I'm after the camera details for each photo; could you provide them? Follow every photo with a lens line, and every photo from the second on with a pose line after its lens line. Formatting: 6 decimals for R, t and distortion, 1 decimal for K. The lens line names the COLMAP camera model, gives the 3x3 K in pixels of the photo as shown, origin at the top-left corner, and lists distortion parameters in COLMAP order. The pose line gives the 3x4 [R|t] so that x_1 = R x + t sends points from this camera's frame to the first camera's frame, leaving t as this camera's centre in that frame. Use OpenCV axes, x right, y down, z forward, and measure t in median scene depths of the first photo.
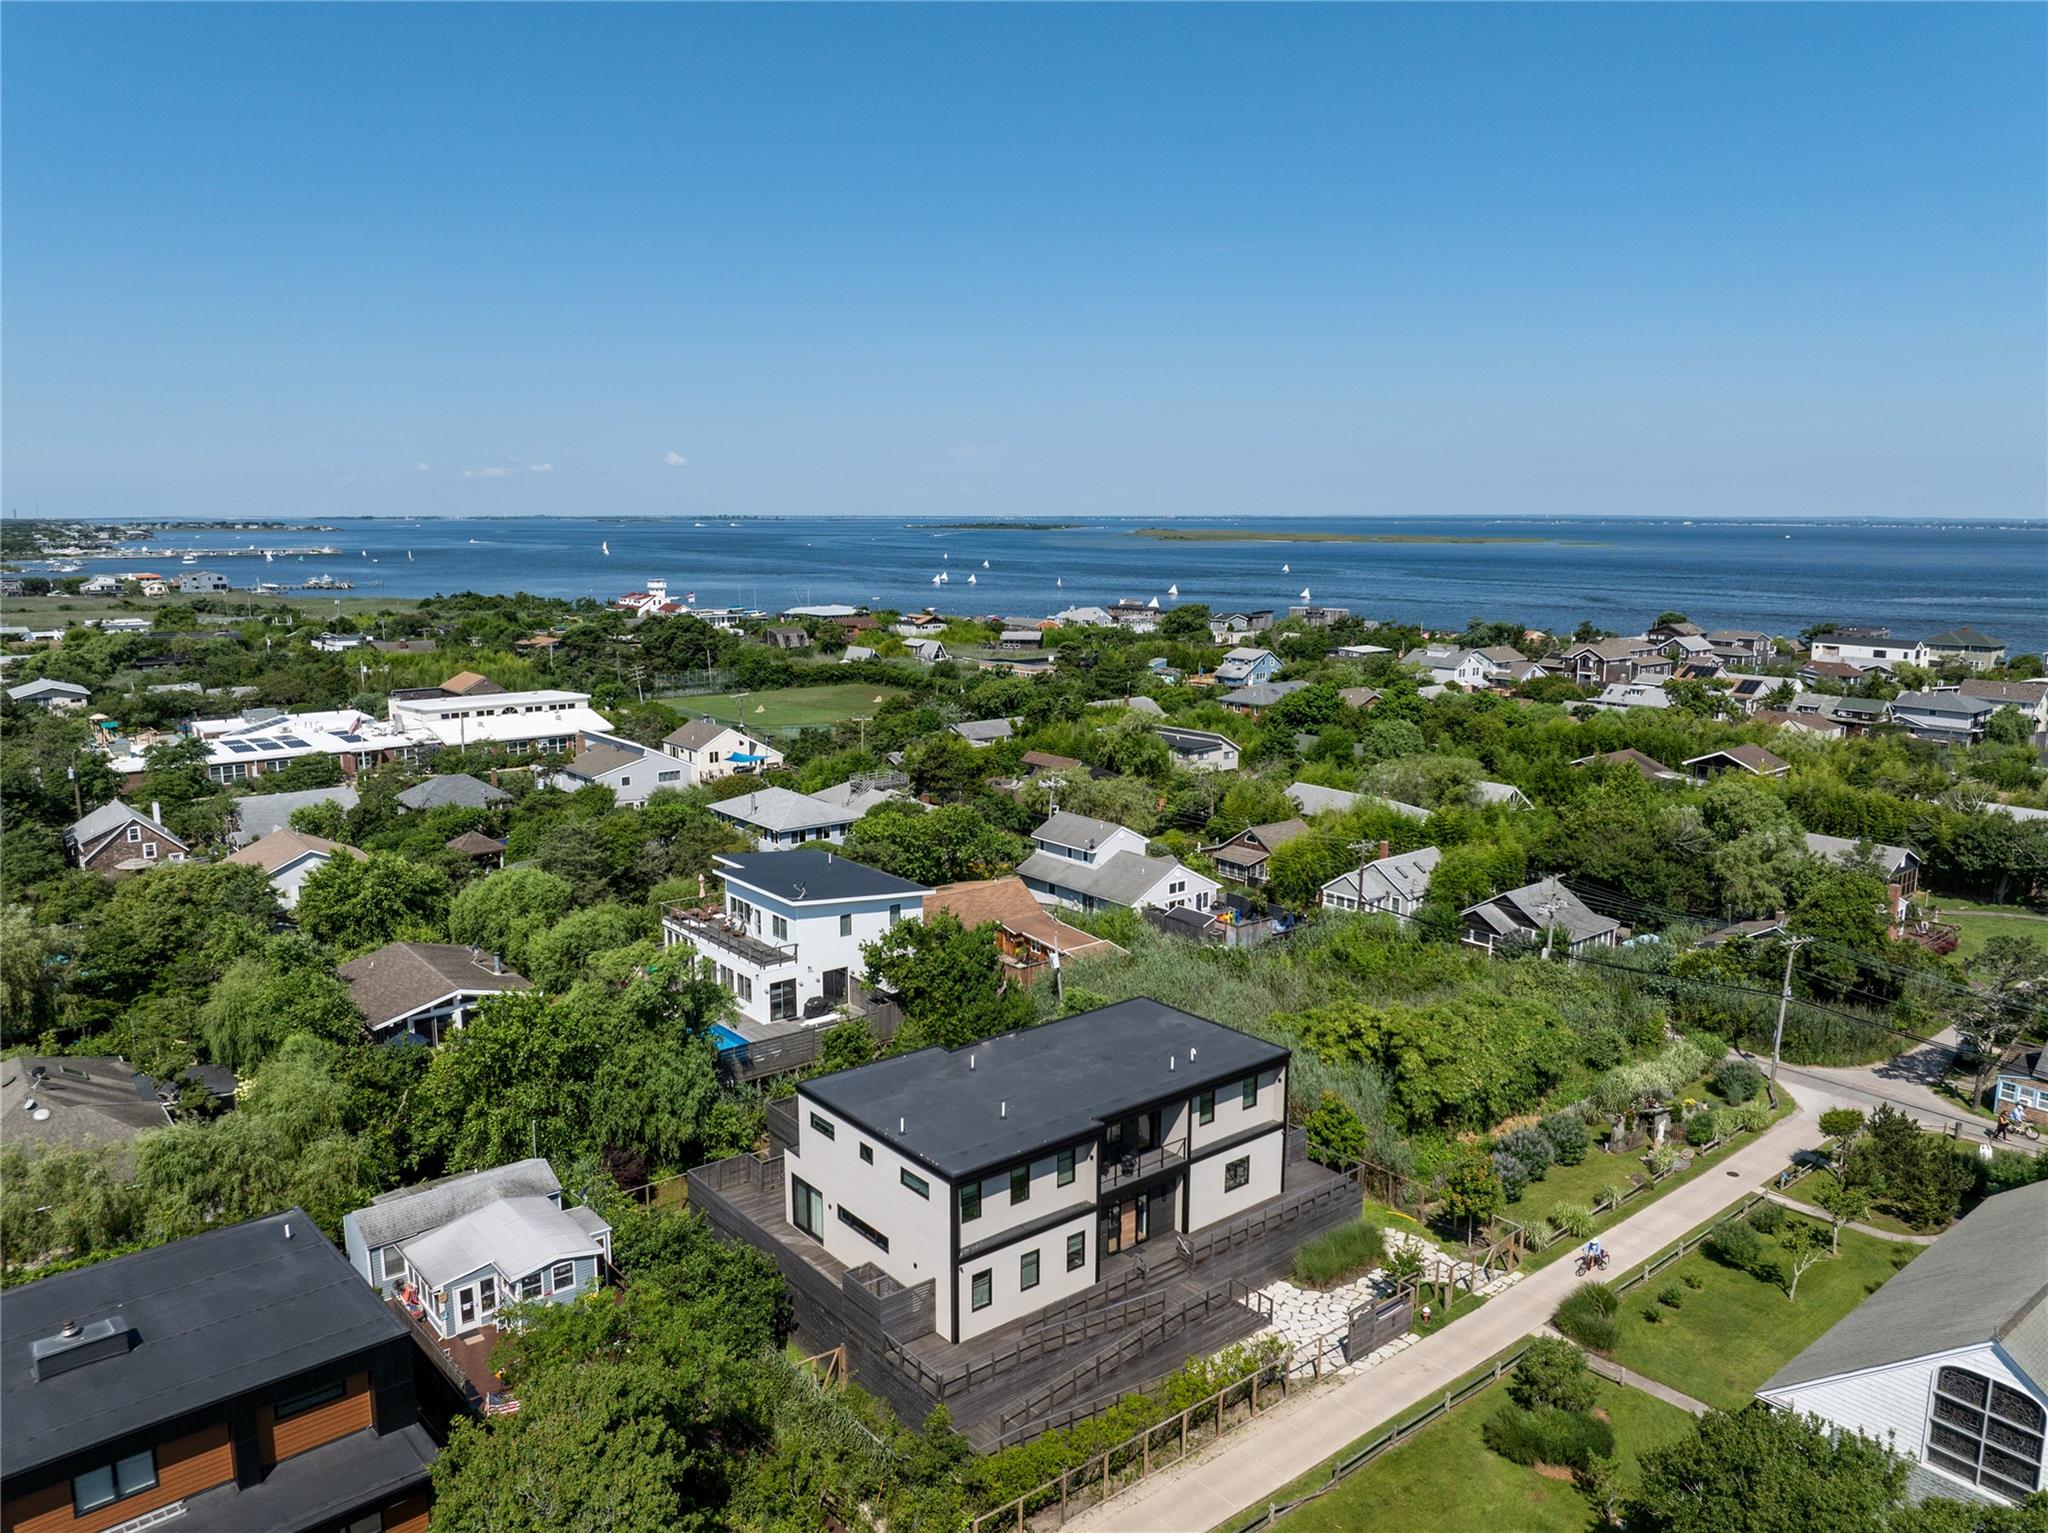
lens RADIAL K [[1461.2, 0, 1030.8], [0, 1461.2, 767.7], [0, 0, 1]] dist [-0.010186, -0.004476]
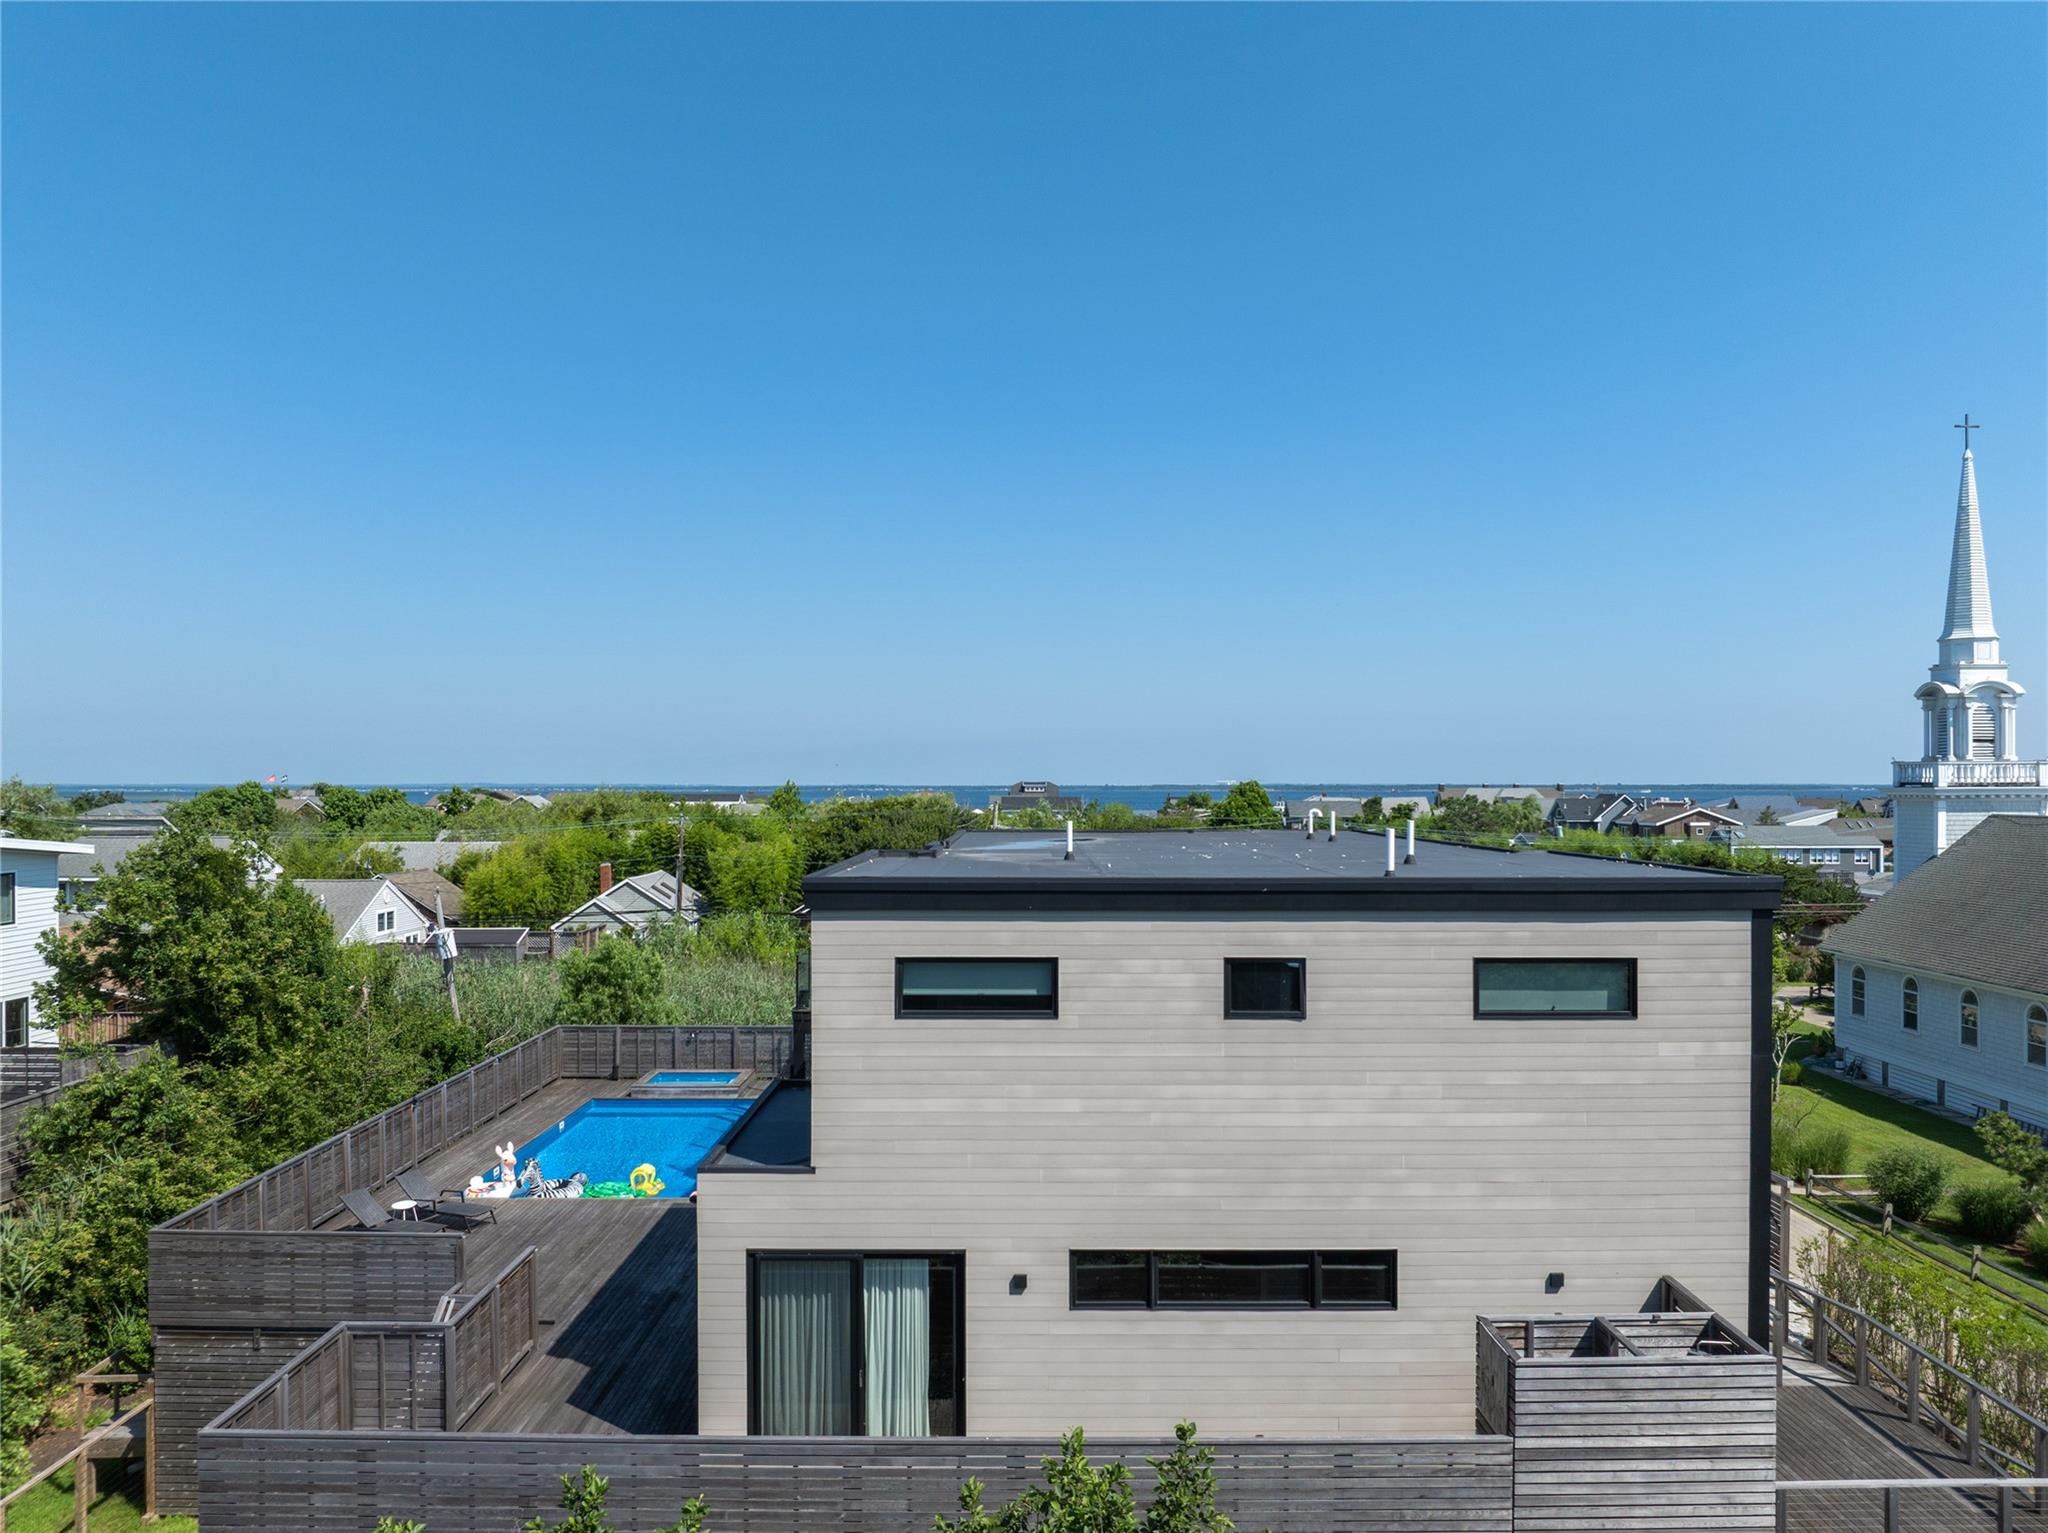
lens RADIAL K [[1472.7, 0, 1024.0], [0, 1472.7, 792.8], [0, 0, 1]] dist [-0.002592, -0.043294]
pose [[0.639239, -0.004636, 0.768994, -0.232192], [0.135339, 0.985052, -0.106565, 0.158373], [-0.757006, 0.172195, 0.630311, 0.533352]]
